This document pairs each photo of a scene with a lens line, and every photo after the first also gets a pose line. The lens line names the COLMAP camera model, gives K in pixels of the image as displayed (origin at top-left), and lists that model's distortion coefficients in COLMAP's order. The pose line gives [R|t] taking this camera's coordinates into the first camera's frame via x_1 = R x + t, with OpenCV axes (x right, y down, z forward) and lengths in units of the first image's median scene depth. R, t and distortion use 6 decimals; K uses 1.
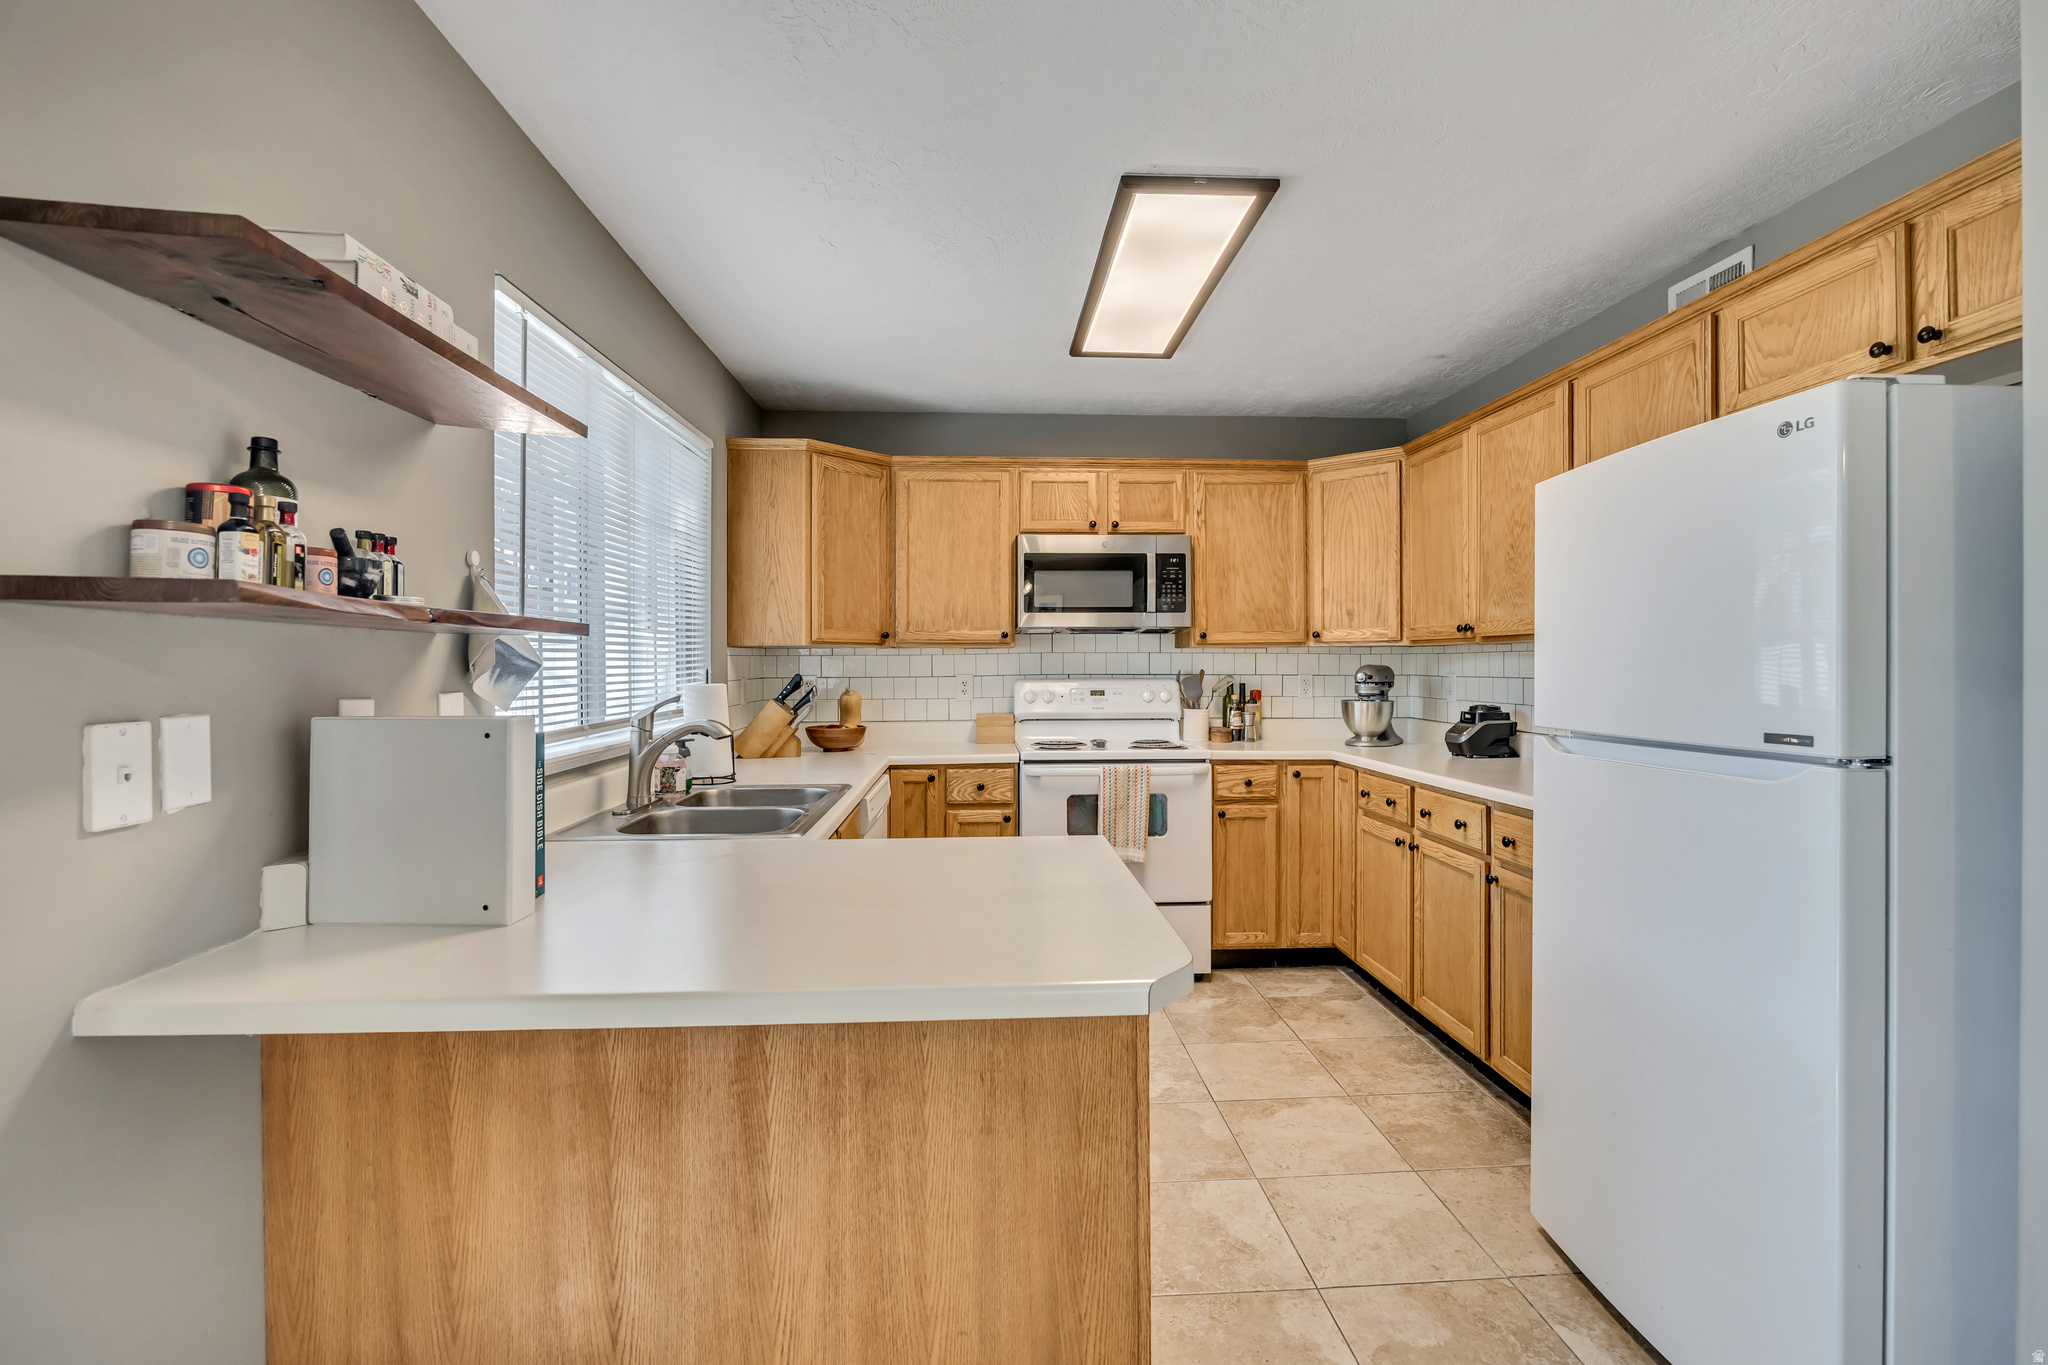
lens RADIAL K [[922.5, 0, 1023.2], [0, 922.5, 680.7], [0, 0, 1]] dist [-0.009318, -0.000323]
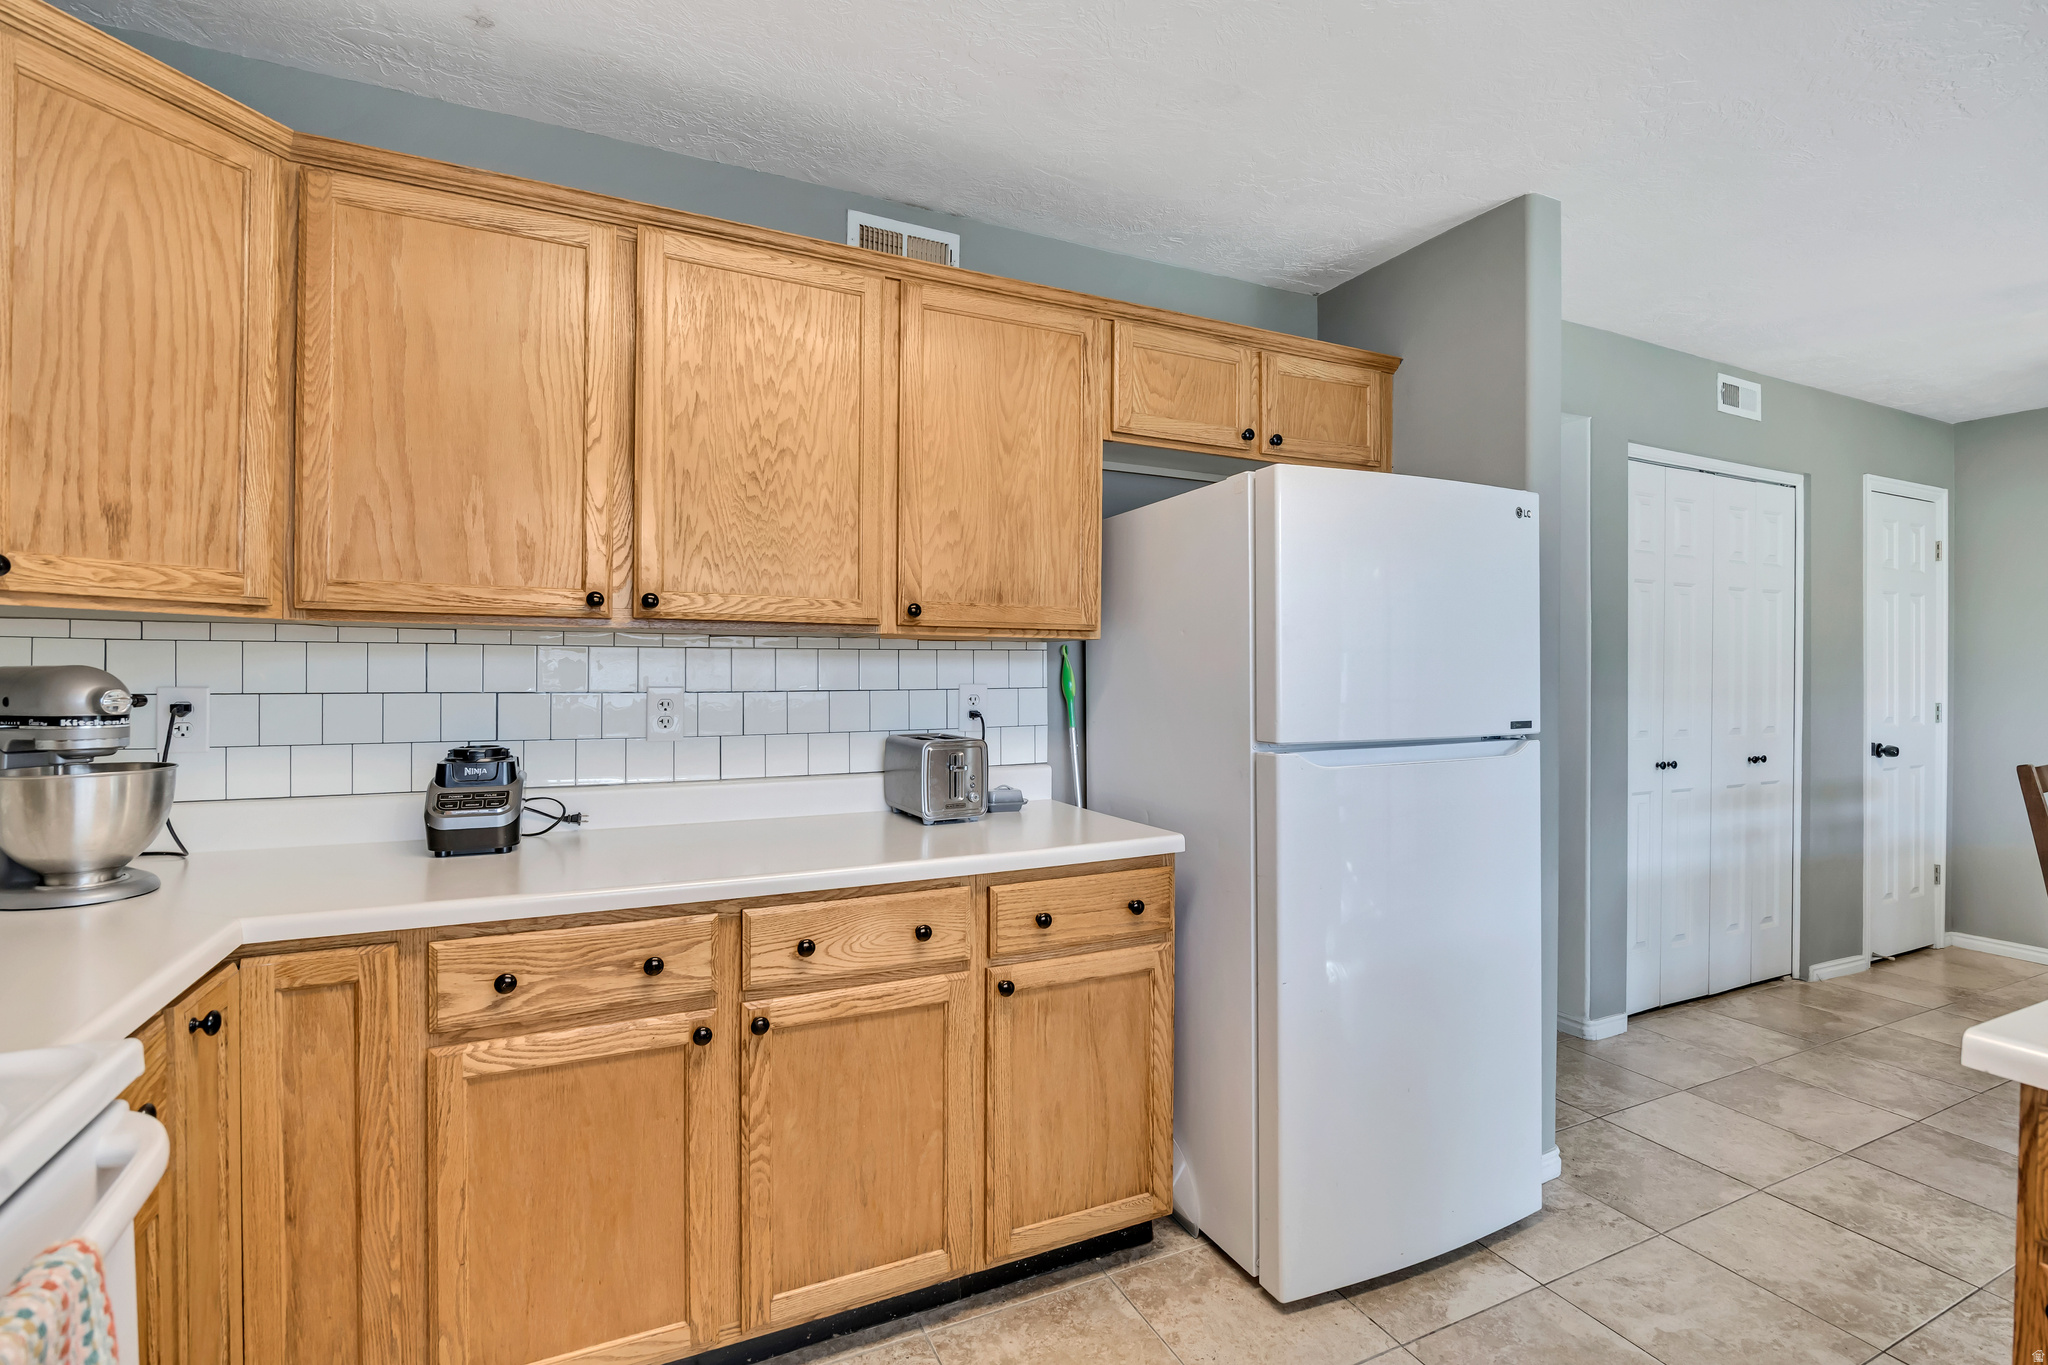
lens RADIAL K [[922.5, 0, 1027.4], [0, 922.5, 673.4], [0, 0, 1]] dist [-0.009318, -0.000323]
pose [[-0.377847, -0.004757, 0.925856, -0.087424], [0.010465, 0.999901, 0.009408, -0.015161], [-0.925809, 0.013244, -0.377760, 0.864392]]
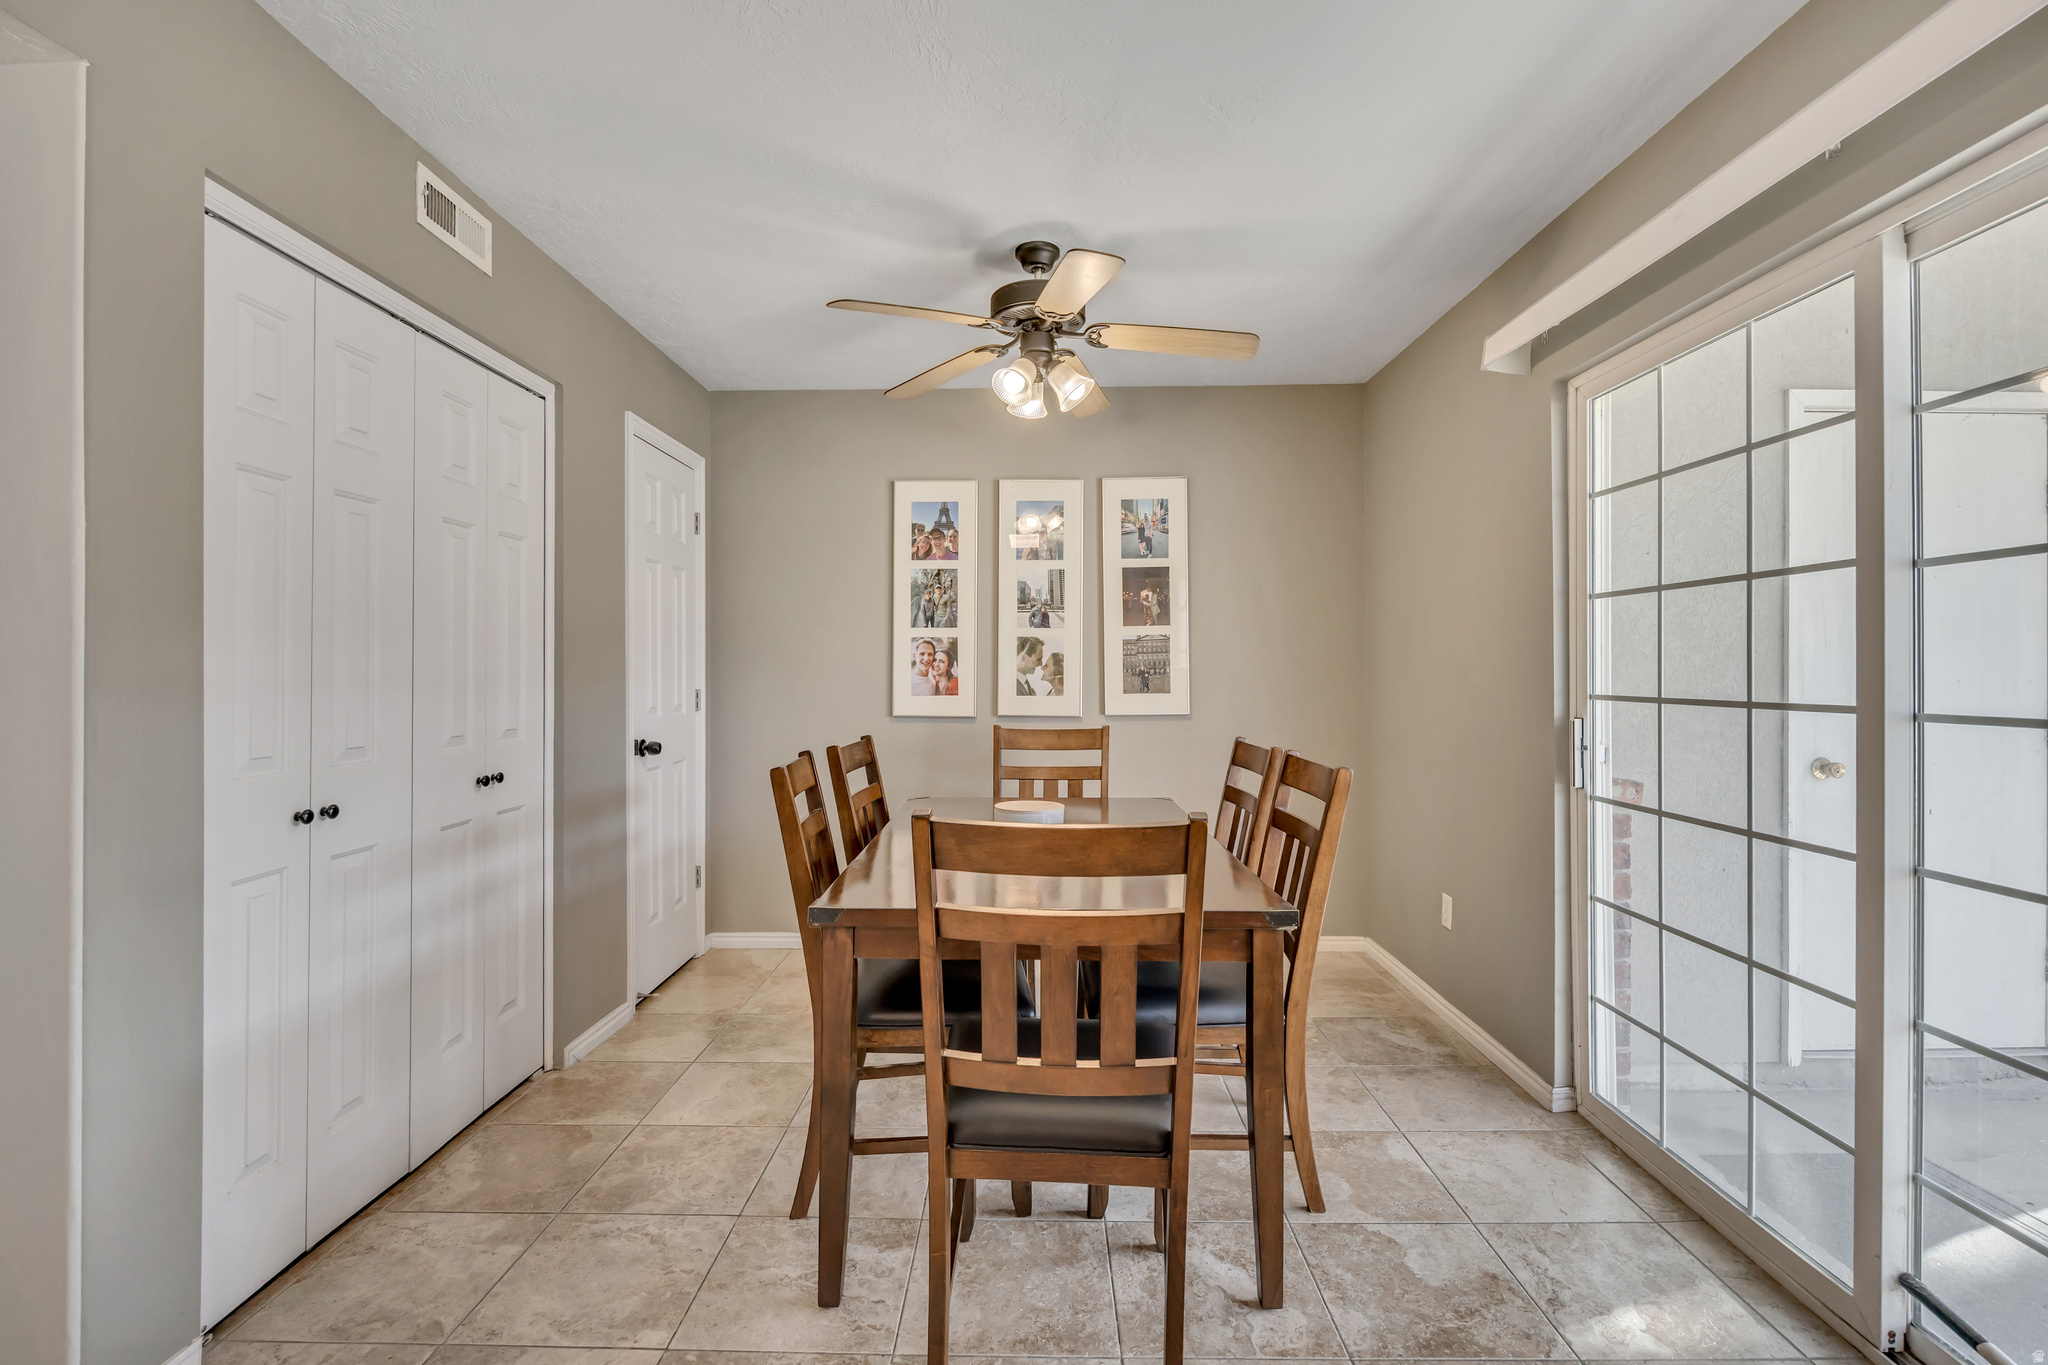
lens RADIAL K [[922.5, 0, 1036.1], [0, 922.5, 656.1], [0, 0, 1]] dist [-0.009318, -0.000323]
pose [[-0.998400, 0.002947, 0.056470, 0.099349], [0.003064, 0.999993, 0.001976, 0.005766], [-0.056464, 0.002146, -0.998402, 0.395197]]
